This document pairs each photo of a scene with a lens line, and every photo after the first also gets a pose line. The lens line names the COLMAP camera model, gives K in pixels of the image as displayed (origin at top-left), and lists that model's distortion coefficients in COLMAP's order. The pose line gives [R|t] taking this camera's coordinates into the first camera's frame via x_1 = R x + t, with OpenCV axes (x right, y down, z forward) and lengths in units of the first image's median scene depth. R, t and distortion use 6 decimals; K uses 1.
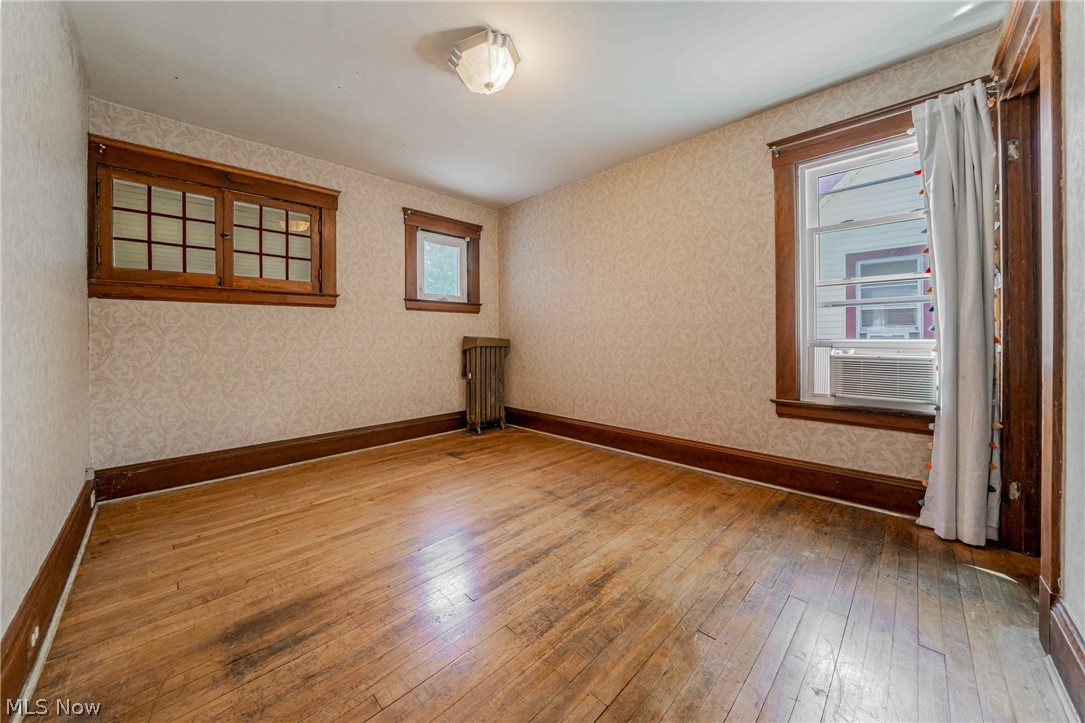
lens RADIAL K [[377.5, 0, 547.2], [0, 377.5, 340.1], [0, 0, 1]] dist [-0.017194, 0.000846]
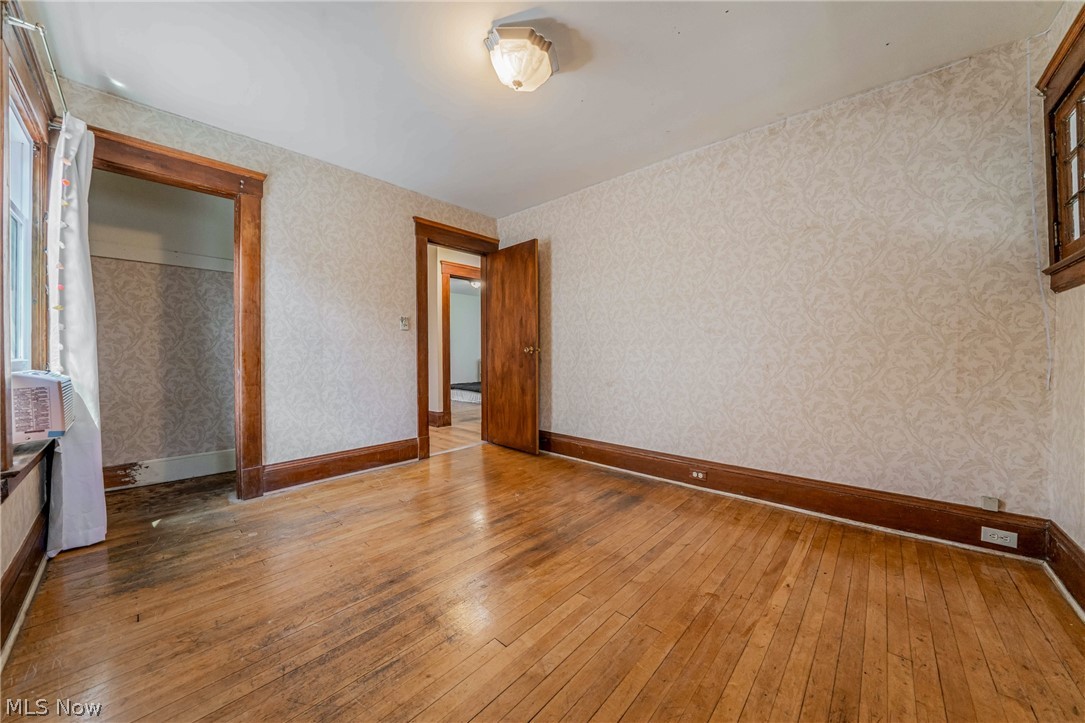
lens RADIAL K [[377.5, 0, 546.6], [0, 377.5, 356.7], [0, 0, 1]] dist [-0.017194, 0.000846]
pose [[-0.999175, 0.010234, -0.039298, -0.173860], [0.009624, 0.999831, 0.015672, -0.008636], [0.039452, 0.015281, -0.999105, 1.851894]]
